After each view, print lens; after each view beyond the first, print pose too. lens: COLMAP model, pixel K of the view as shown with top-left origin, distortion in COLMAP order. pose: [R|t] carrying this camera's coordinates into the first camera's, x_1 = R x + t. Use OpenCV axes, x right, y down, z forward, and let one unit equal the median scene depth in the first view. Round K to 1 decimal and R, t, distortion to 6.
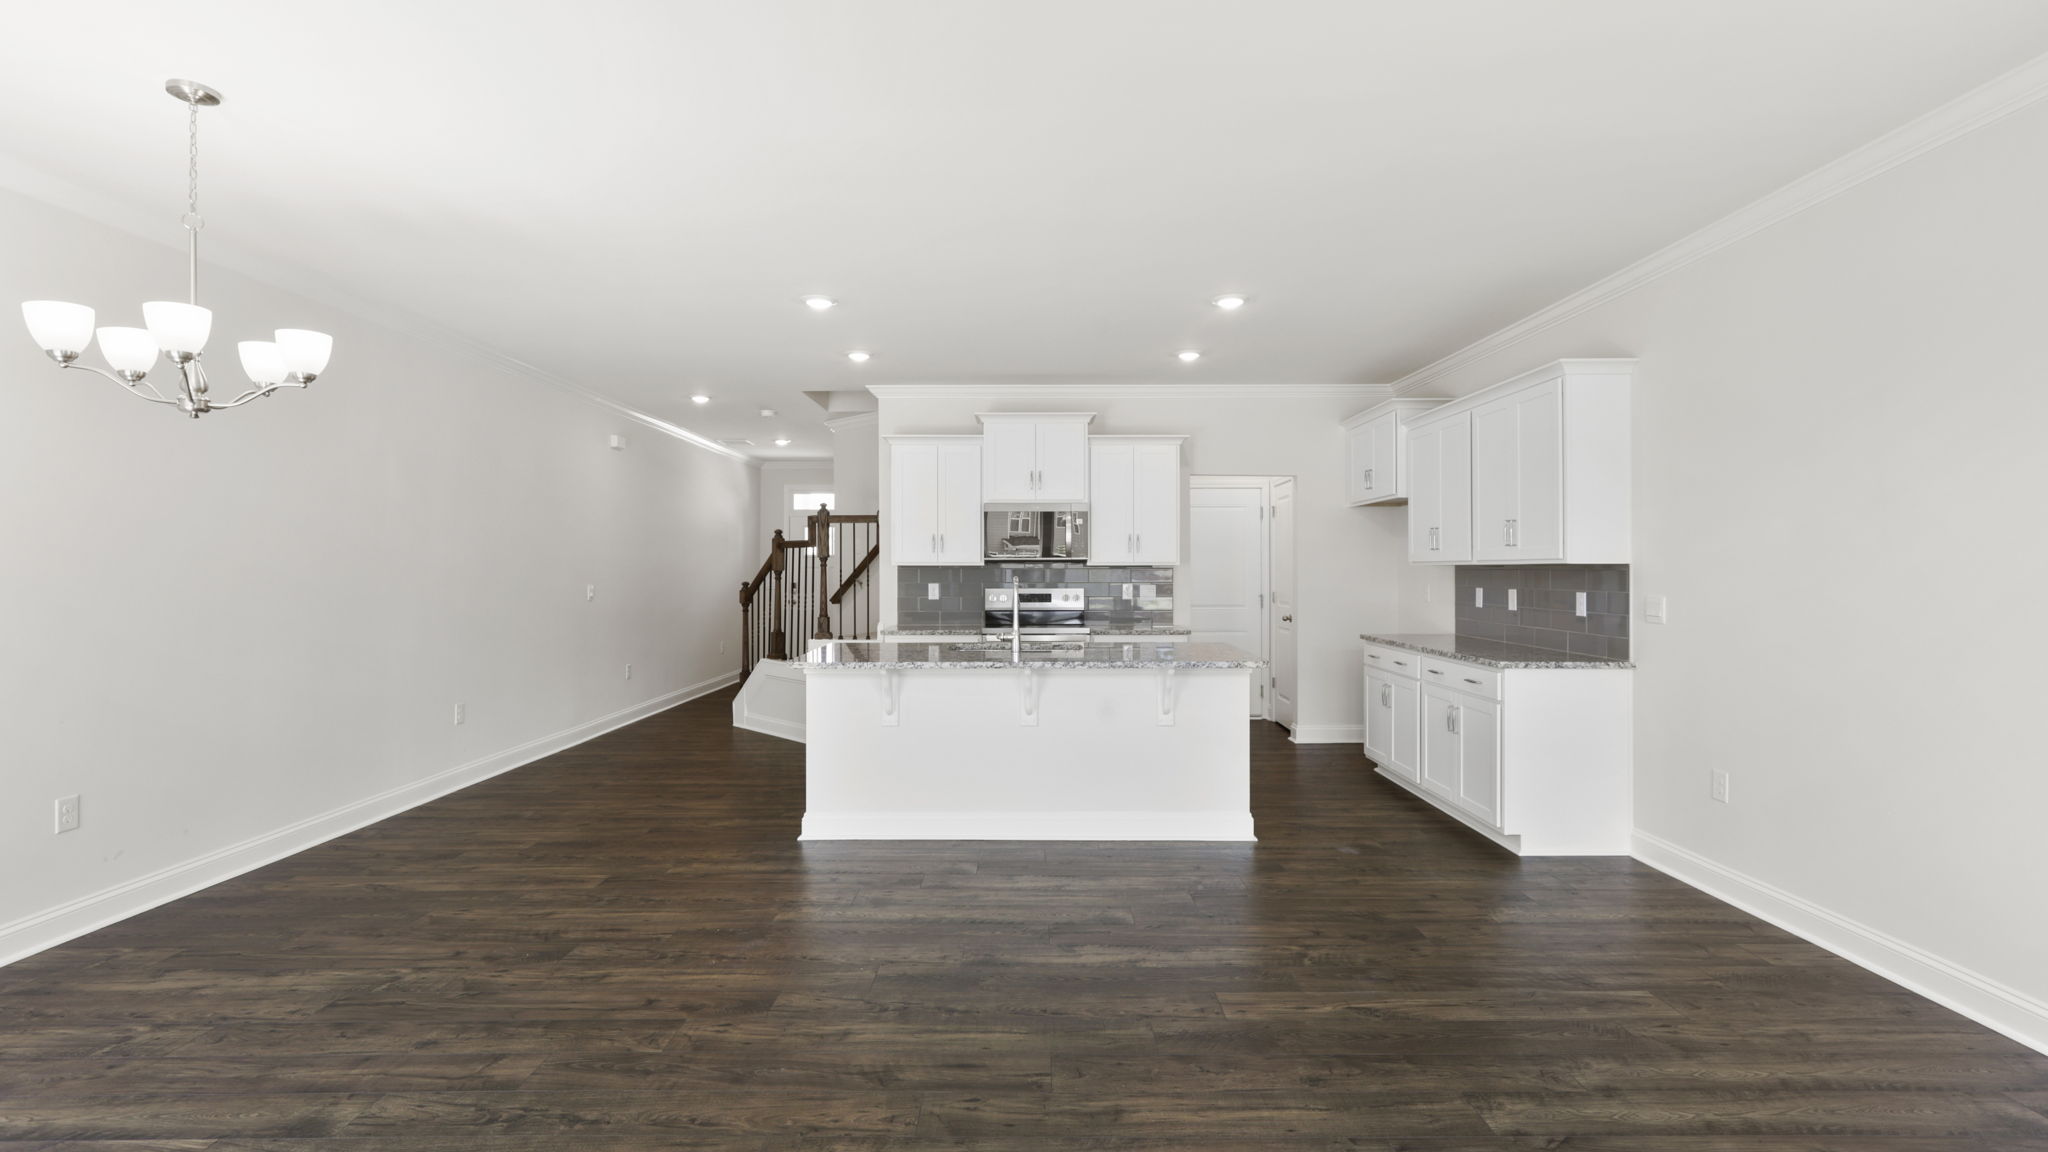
lens RADIAL K [[944.7, 0, 1014.2], [0, 944.7, 557.6], [0, 0, 1]] dist [-0.002431, 0.003083]
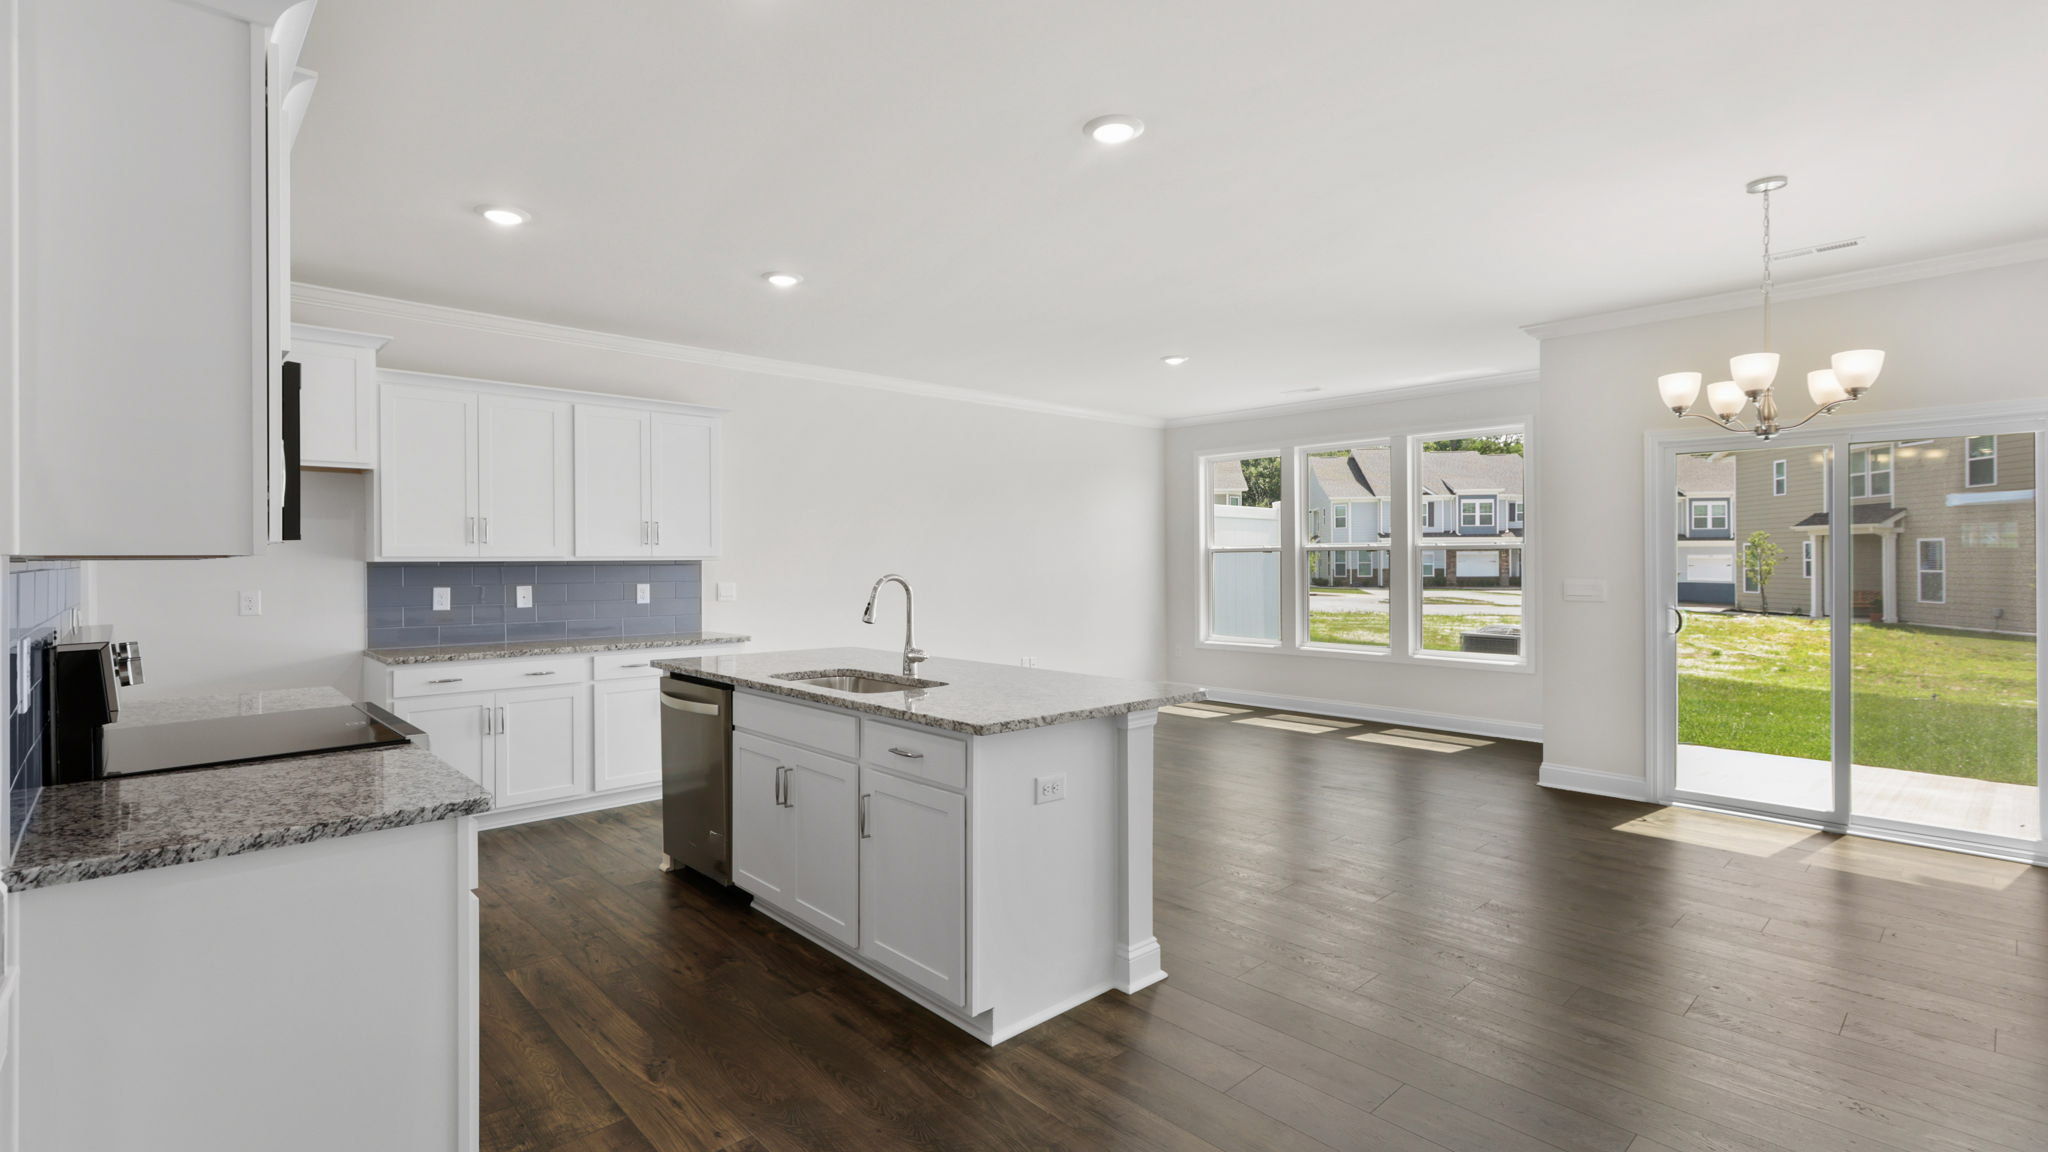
lens RADIAL K [[944.7, 0, 1027.3], [0, 944.7, 558.5], [0, 0, 1]] dist [-0.002431, 0.003083]
pose [[-0.704832, 0.003920, 0.709363, -0.833621], [-0.004369, 0.999942, -0.009866, 0.018699], [-0.709361, -0.010053, -0.704774, 2.038482]]
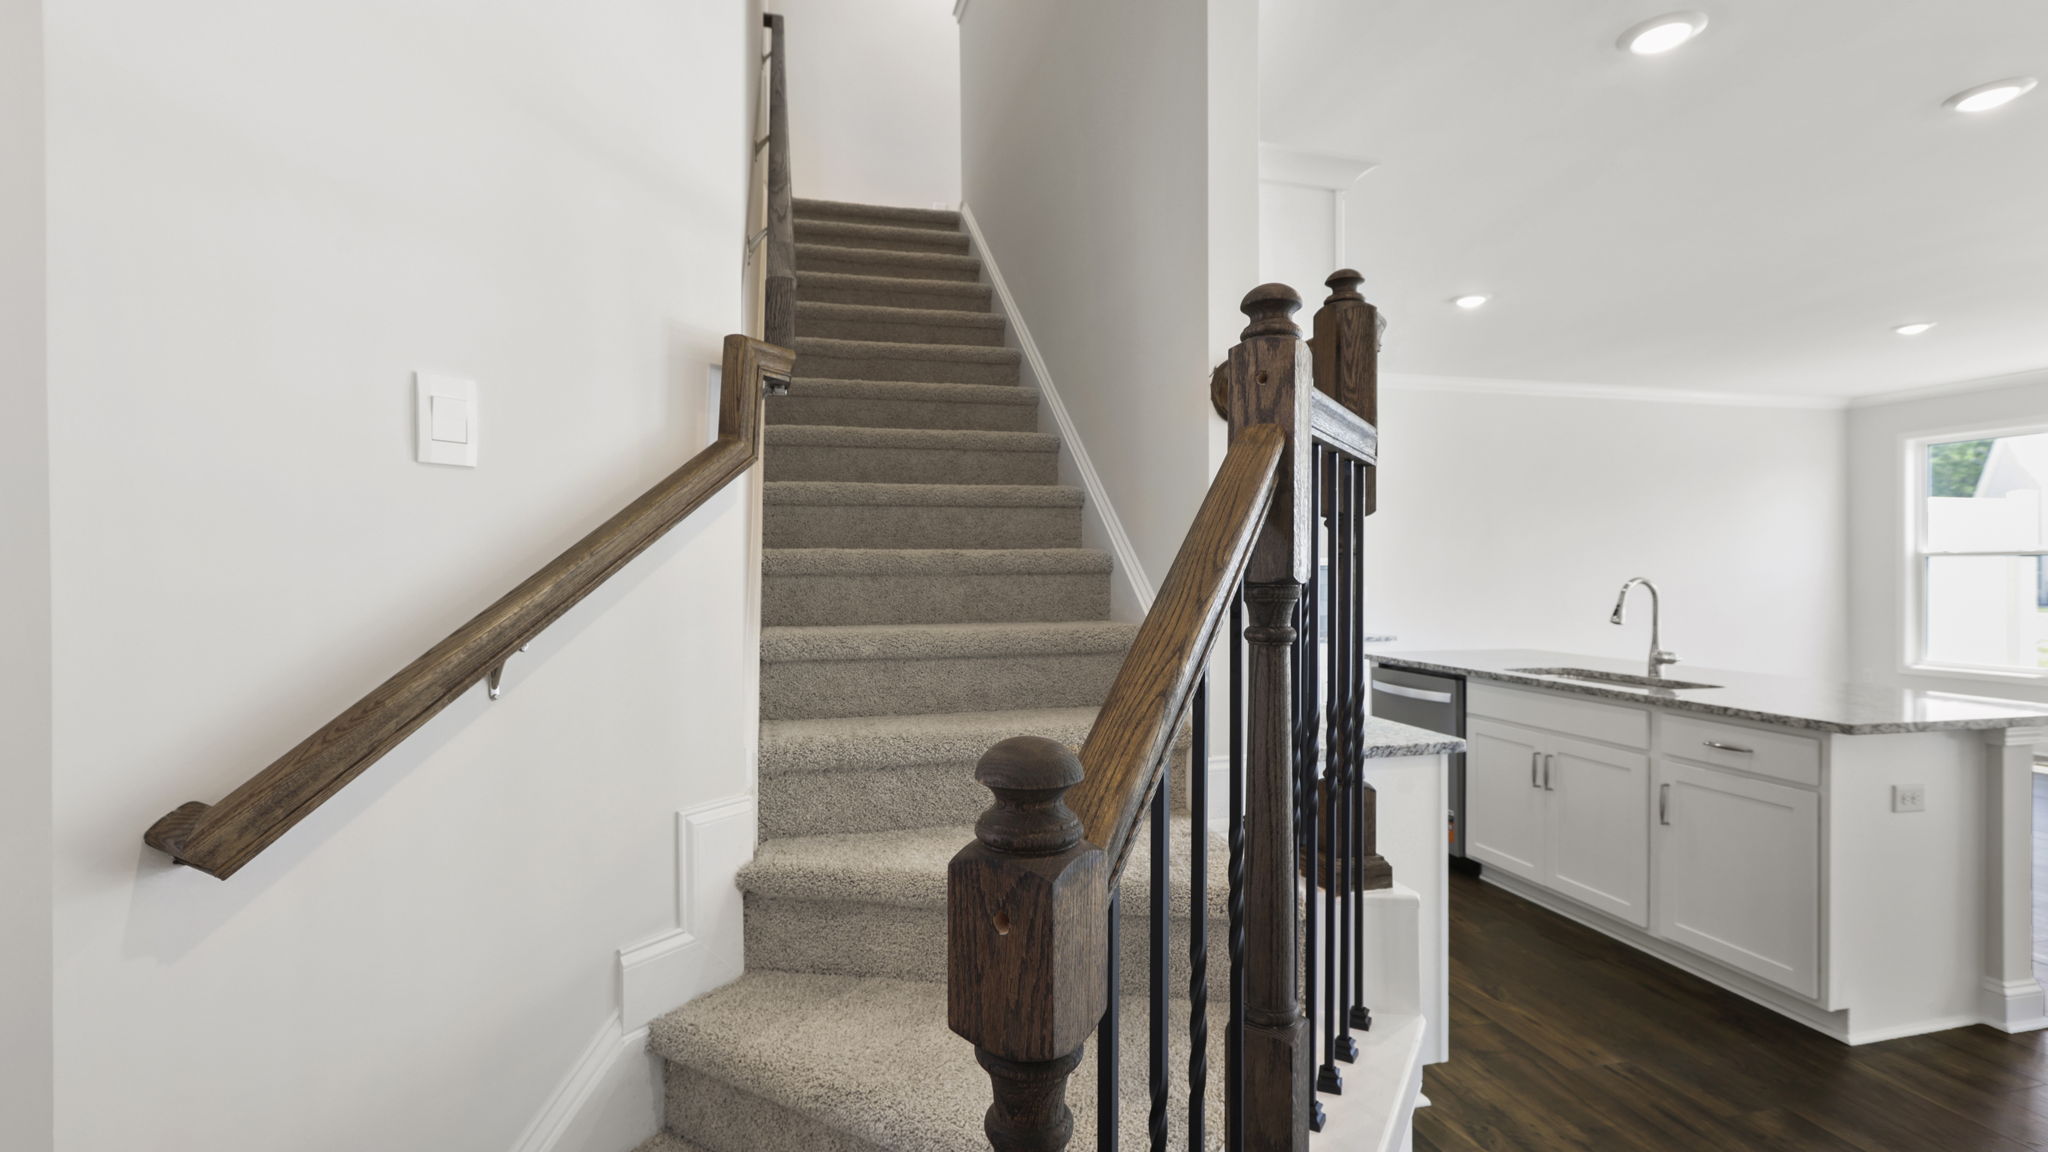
lens RADIAL K [[944.7, 0, 1014.6], [0, 944.7, 570.5], [0, 0, 1]] dist [-0.002431, 0.003083]
pose [[-0.273853, -0.000547, 0.961771, -0.823416], [-0.008227, 0.999965, -0.001774, 0.026332], [-0.961736, -0.008398, -0.273848, 2.378801]]
